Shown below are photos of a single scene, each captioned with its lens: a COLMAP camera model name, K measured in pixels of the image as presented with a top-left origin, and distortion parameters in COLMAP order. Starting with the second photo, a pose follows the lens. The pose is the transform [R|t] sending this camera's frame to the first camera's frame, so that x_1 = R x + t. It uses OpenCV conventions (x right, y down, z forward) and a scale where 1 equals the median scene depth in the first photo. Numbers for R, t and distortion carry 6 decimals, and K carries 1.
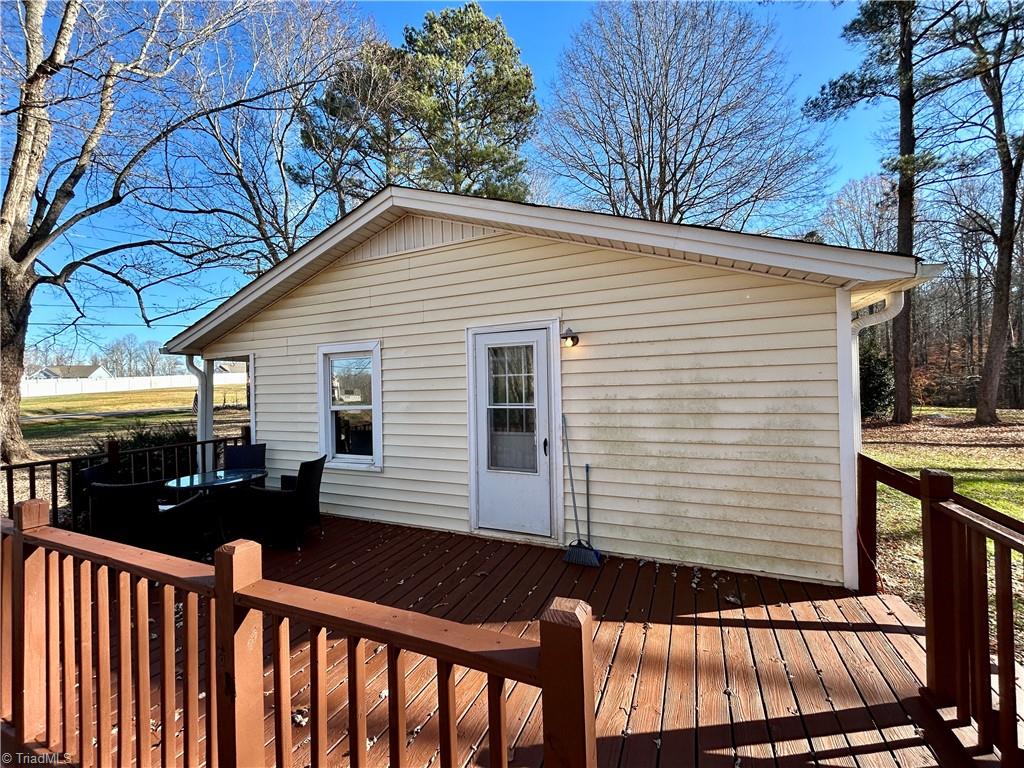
lens RADIAL K [[407.8, 0, 512.0], [0, 407.8, 384.0], [0, 0, 1]] dist [0.000397, -0.000158]
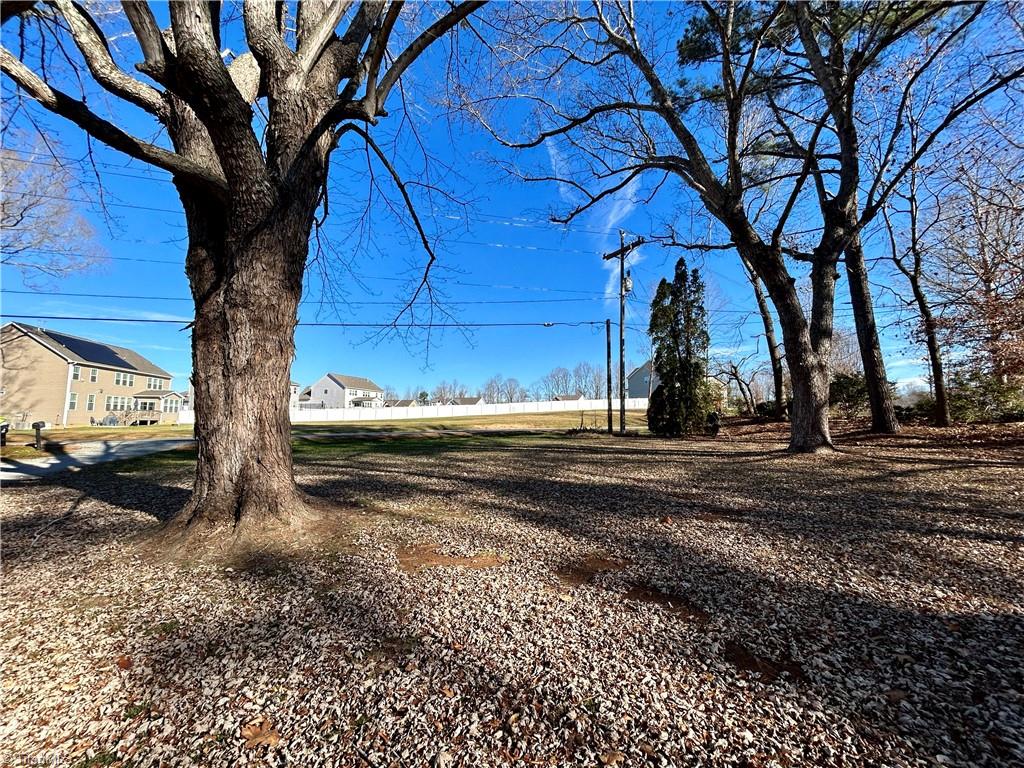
lens RADIAL K [[412.4, 0, 512.8], [0, 412.4, 383.1], [0, 0, 1]] dist [-0.000071, 0.000379]
pose [[0.753374, -0.032176, -0.656805, -0.283066], [-0.023880, 0.996805, -0.076223, 0.030466], [0.657159, 0.073108, 0.750198, 0.316264]]
